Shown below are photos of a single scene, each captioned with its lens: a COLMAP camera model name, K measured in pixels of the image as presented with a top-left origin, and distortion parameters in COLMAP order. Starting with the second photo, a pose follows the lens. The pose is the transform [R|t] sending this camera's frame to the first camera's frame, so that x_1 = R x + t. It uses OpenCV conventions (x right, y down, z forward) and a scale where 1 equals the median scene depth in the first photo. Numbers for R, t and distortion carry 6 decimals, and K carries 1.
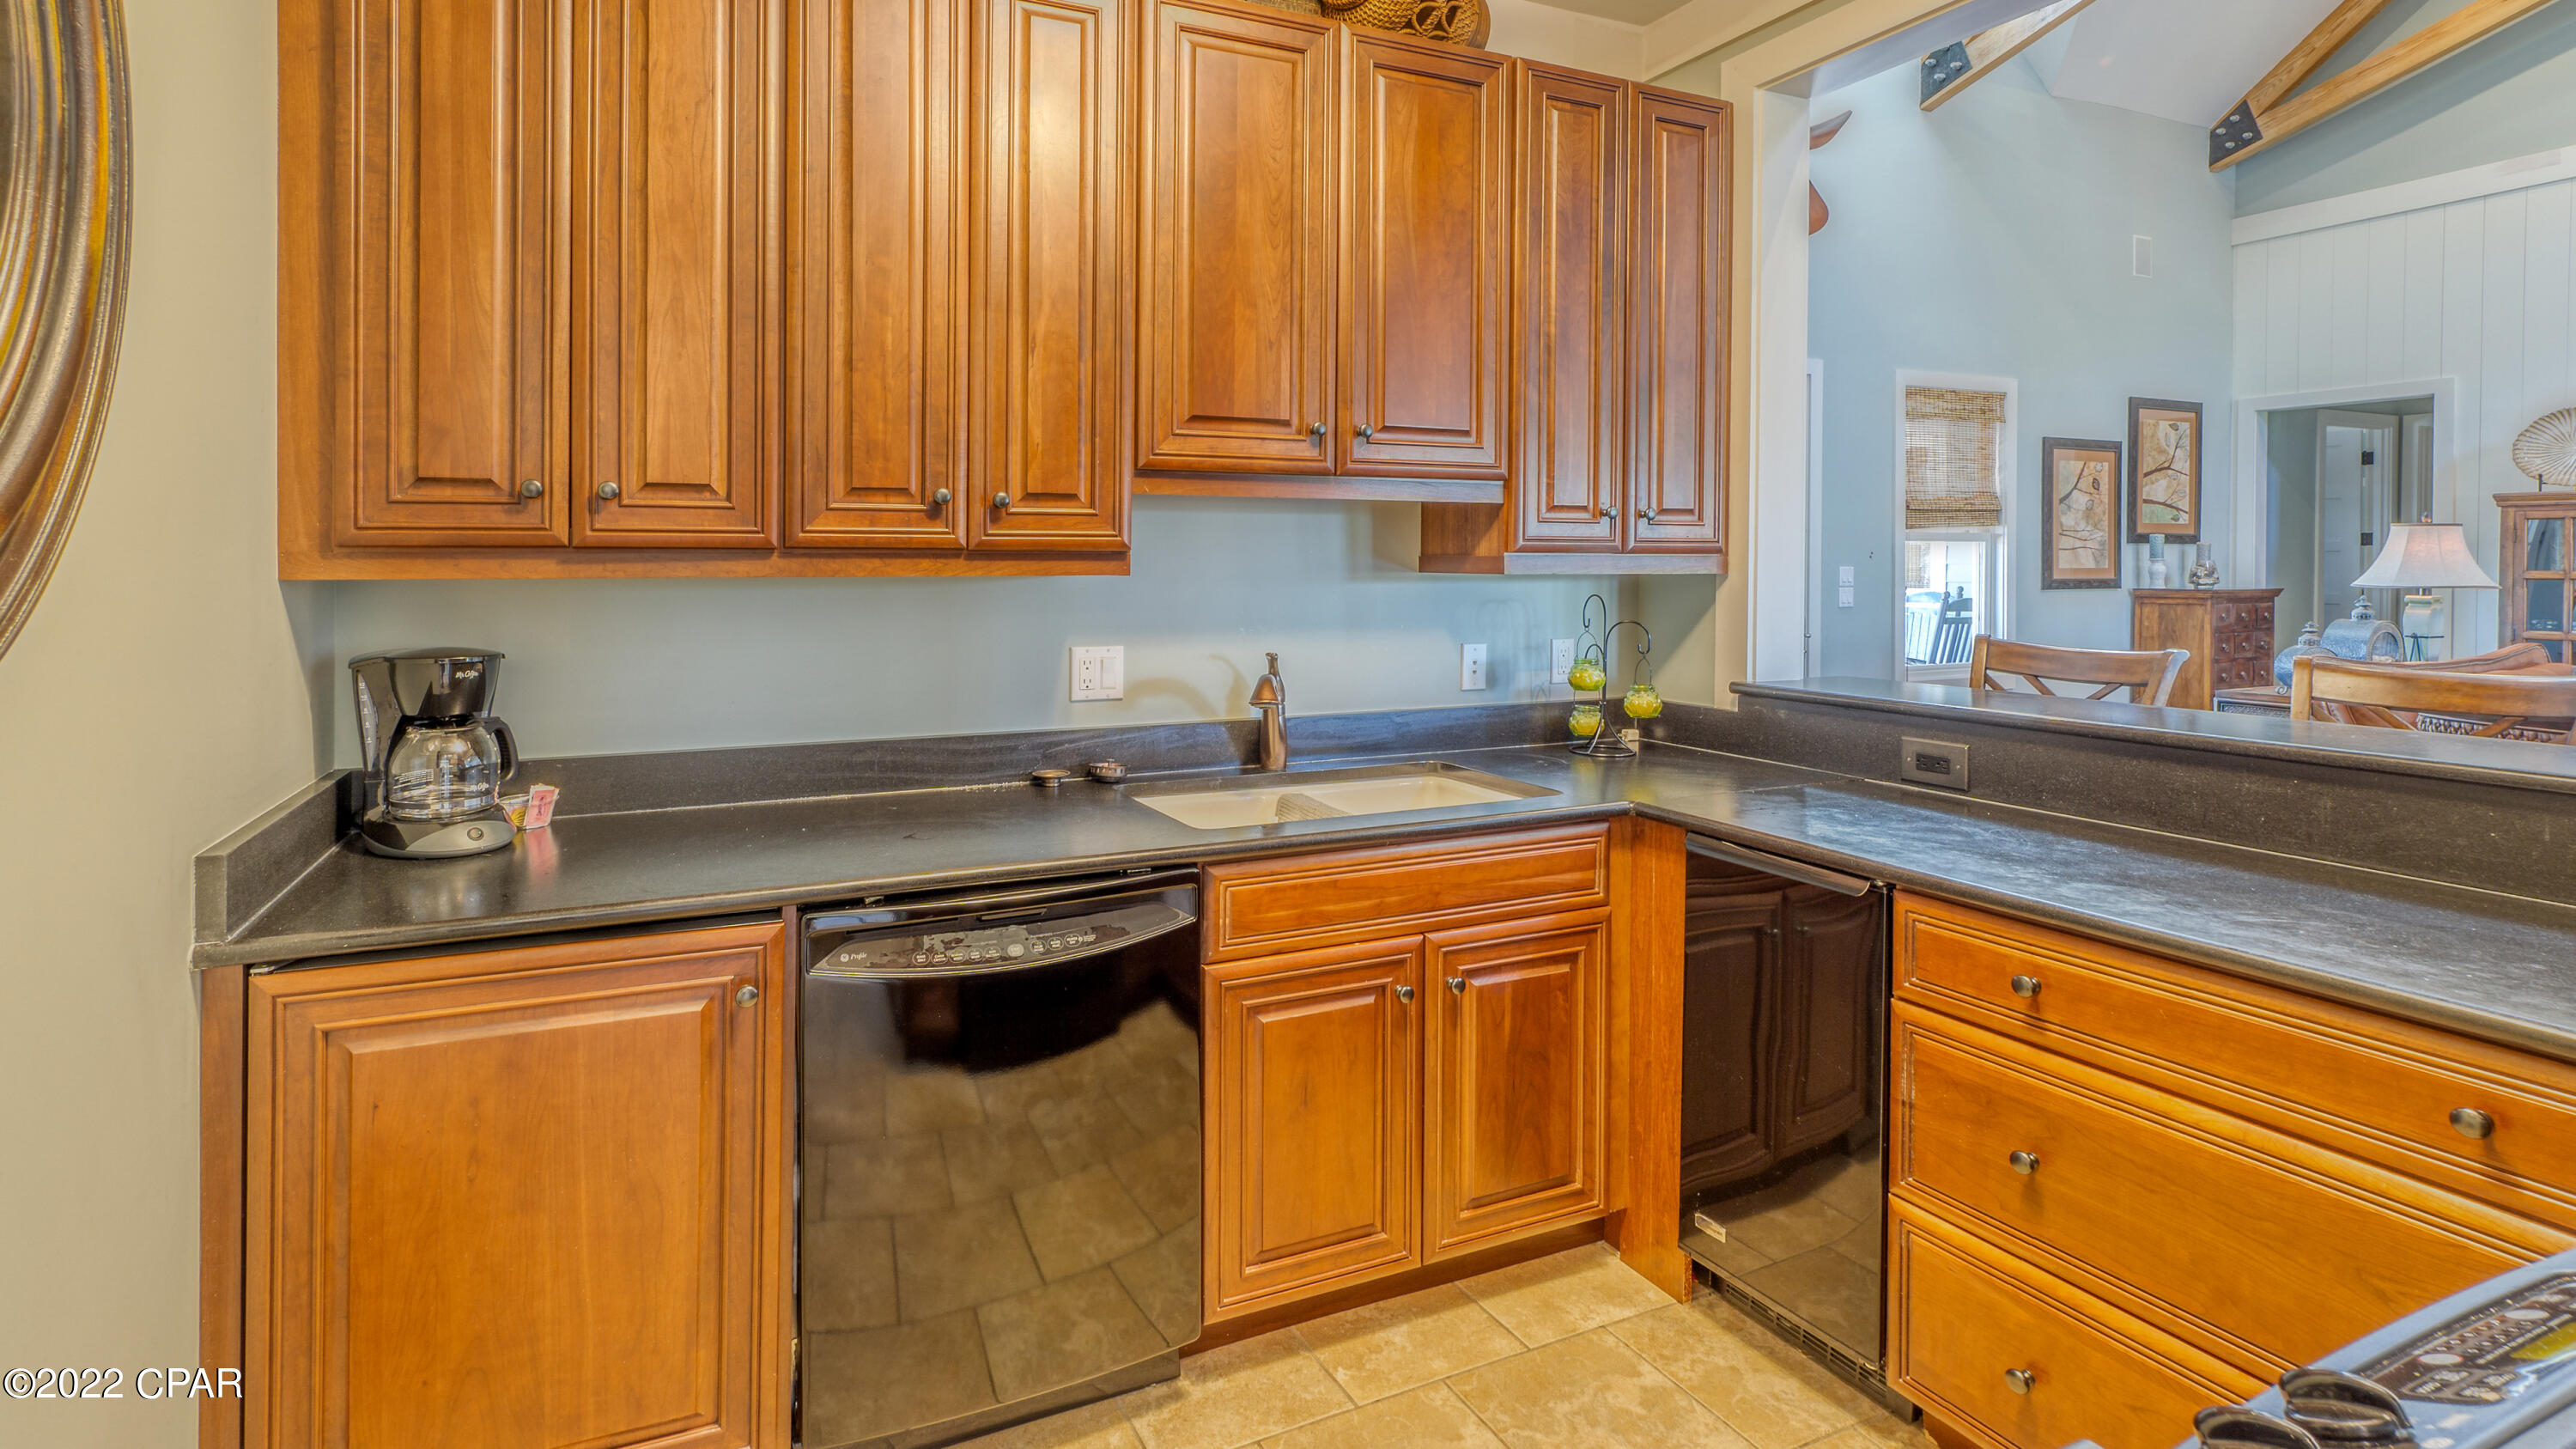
lens RADIAL K [[1167.4, 0, 1172.1], [0, 1167.4, 579.4], [0, 0, 1]] dist [-0.009235, 0.004429]
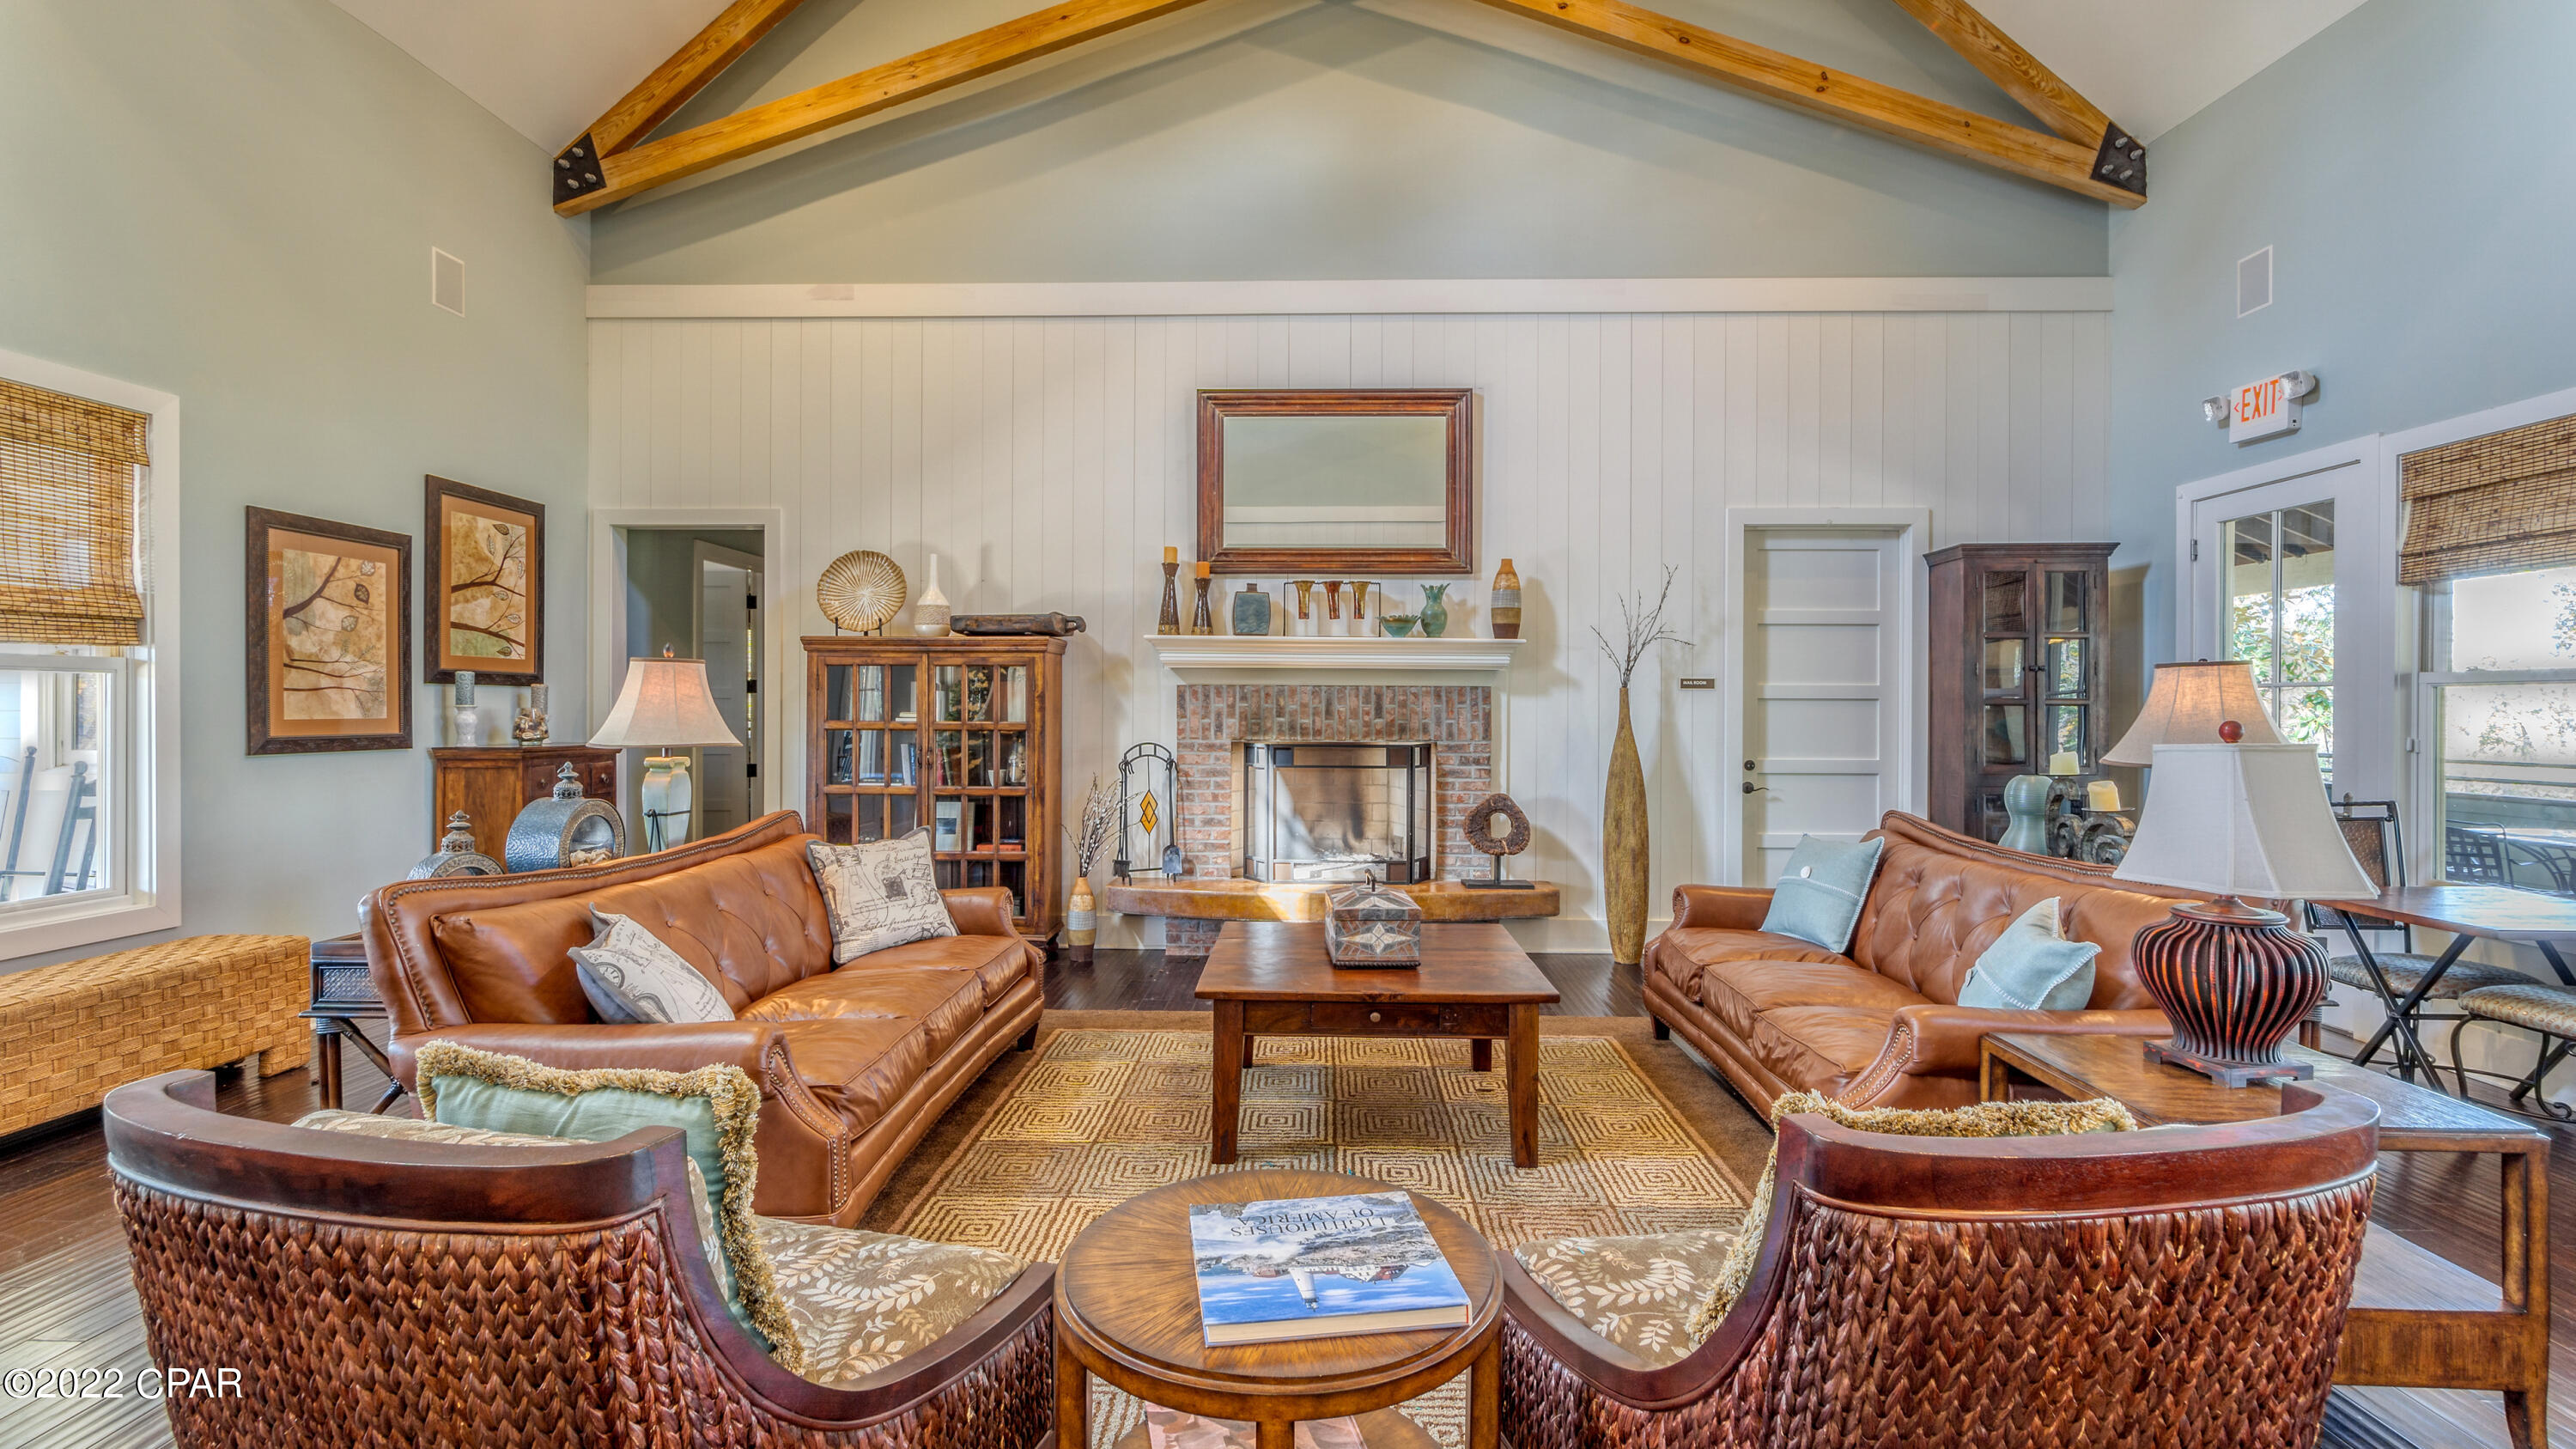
lens RADIAL K [[1155.4, 0, 1288.2], [0, 1155.4, 711.7], [0, 0, 1]] dist [-0.009475, 0.004005]
pose [[0.412421, -0.000485, 0.910993, 0.456367], [0.008796, 0.999955, -0.003450, -0.007637], [-0.910951, 0.009436, 0.412407, 0.270821]]
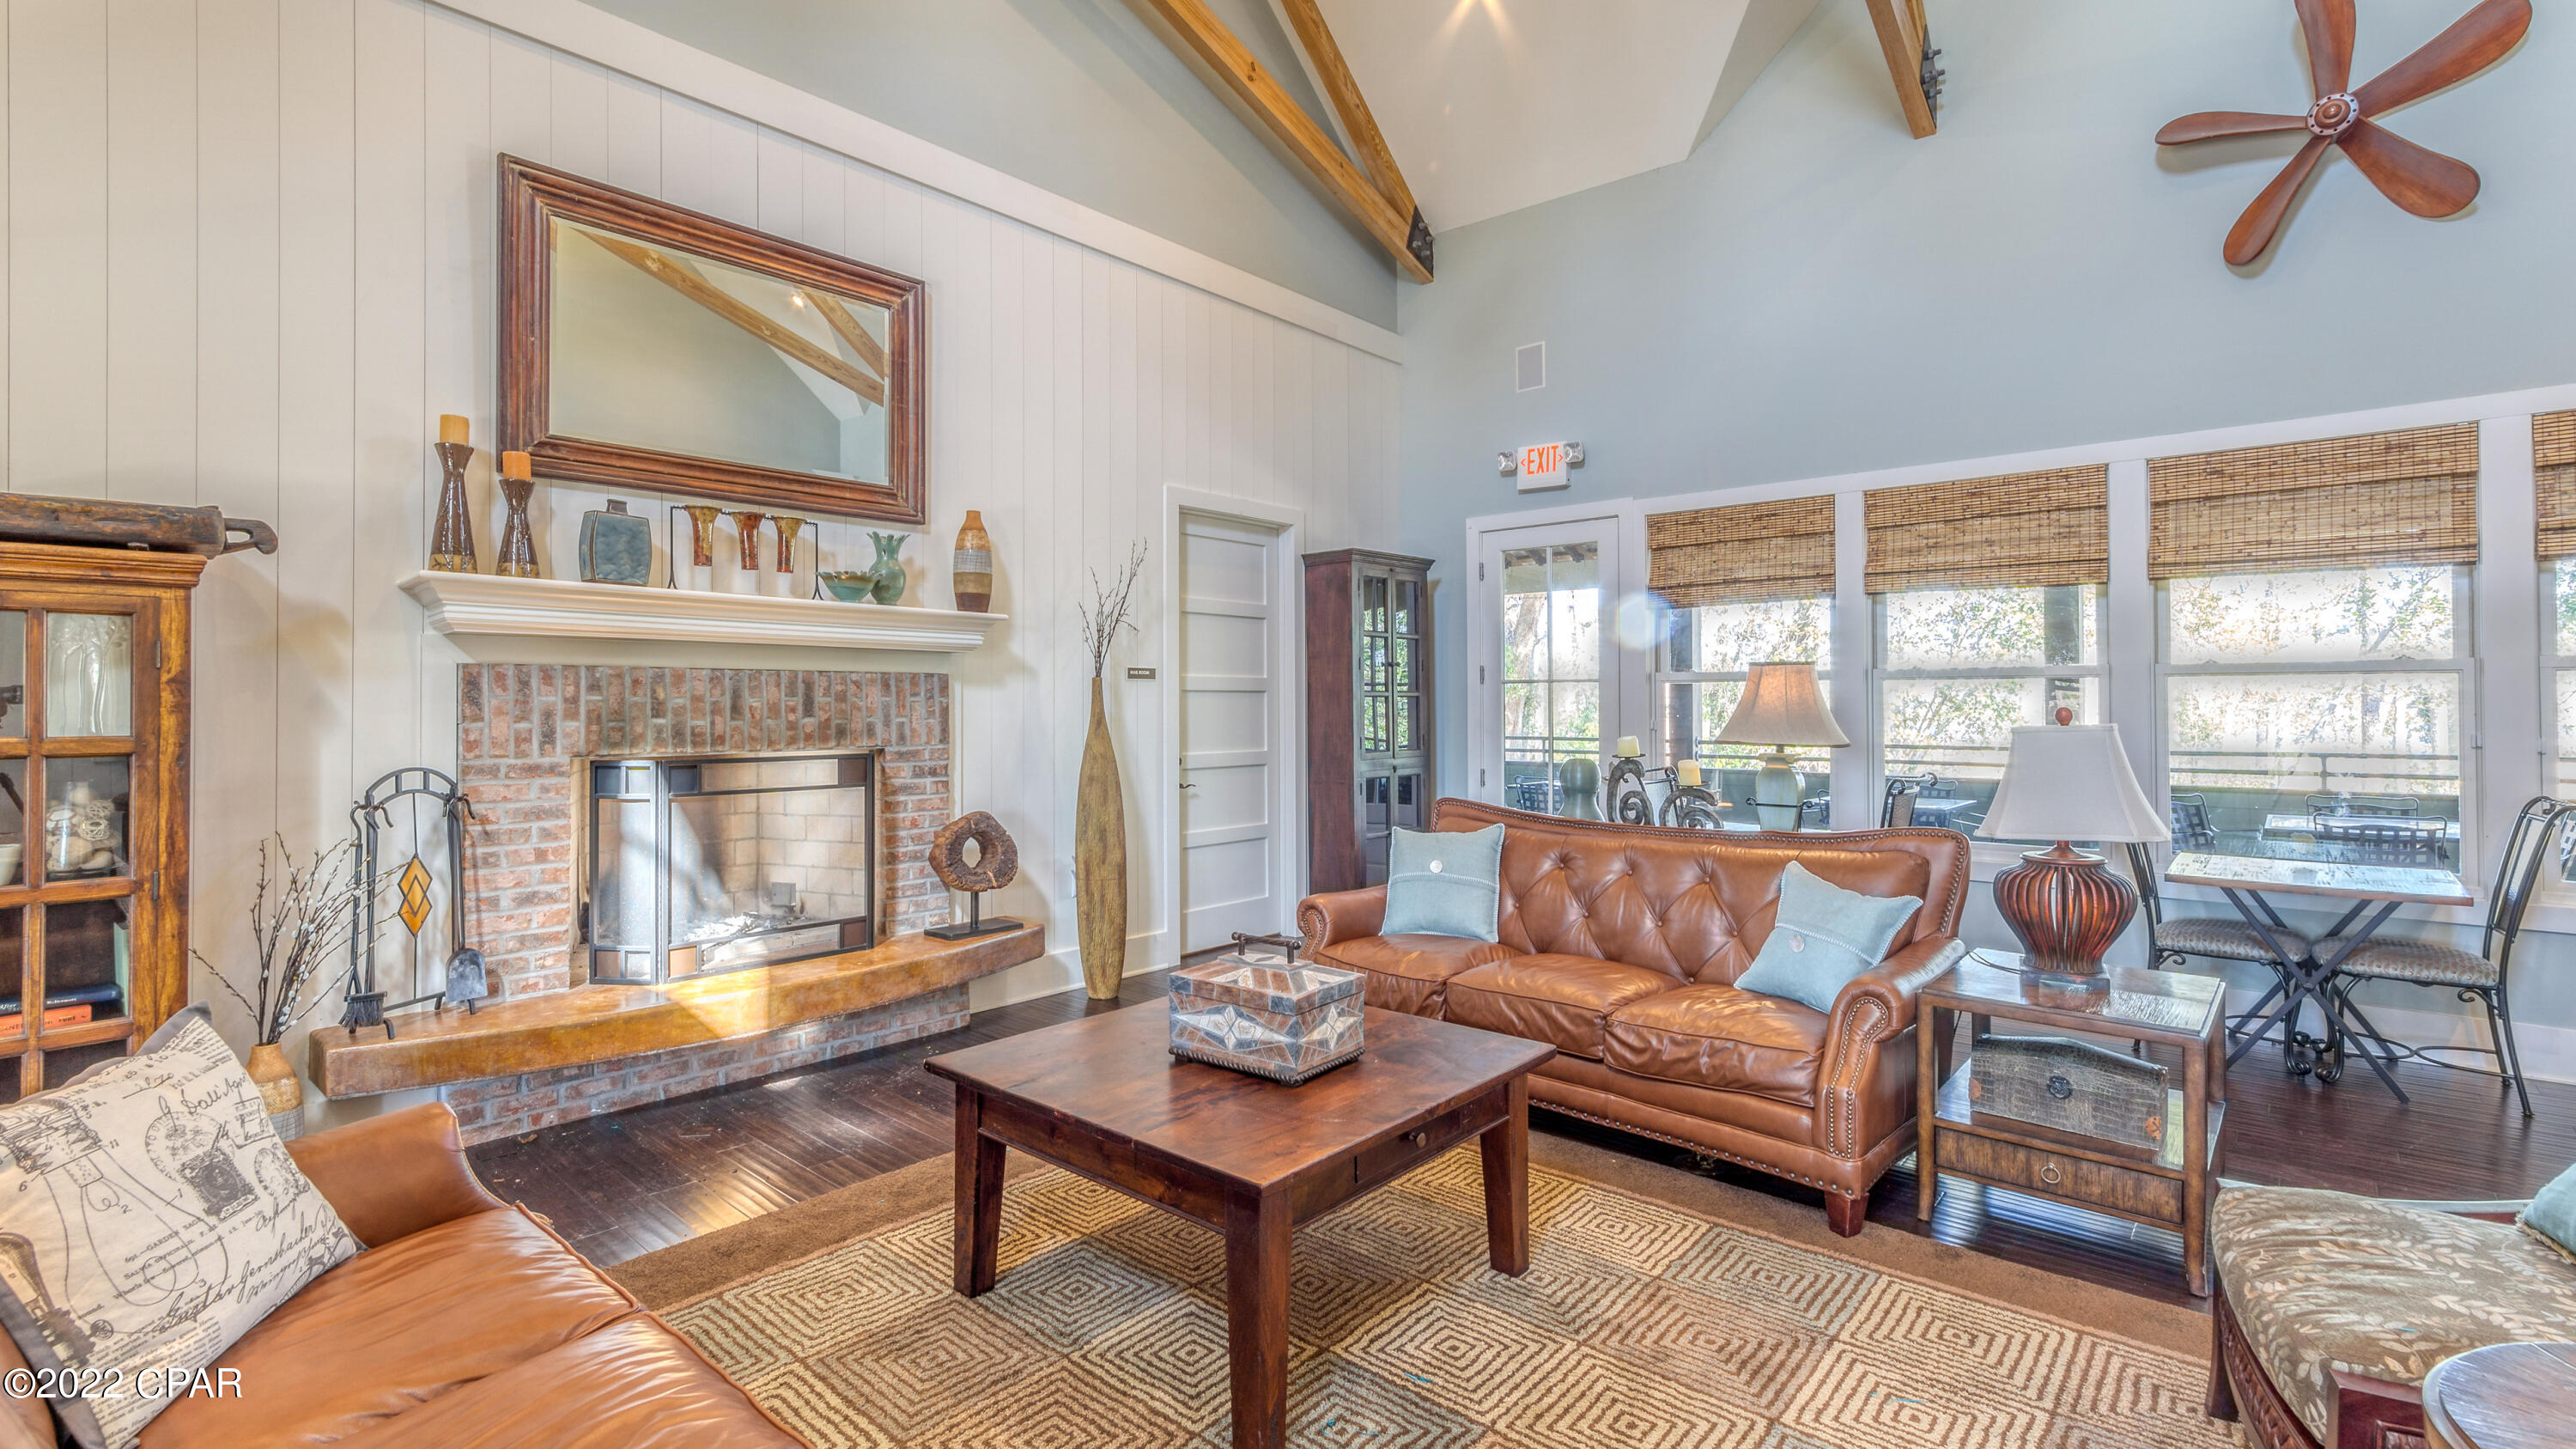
lens RADIAL K [[1167.4, 0, 1272.2], [0, 1167.4, 689.7], [0, 0, 1]] dist [-0.009235, 0.004429]
pose [[-0.450105, 0.011264, 0.892905, 0.628496], [0.014975, 0.999875, -0.005064, -0.012776], [-0.892850, 0.011092, -0.450217, 0.639754]]
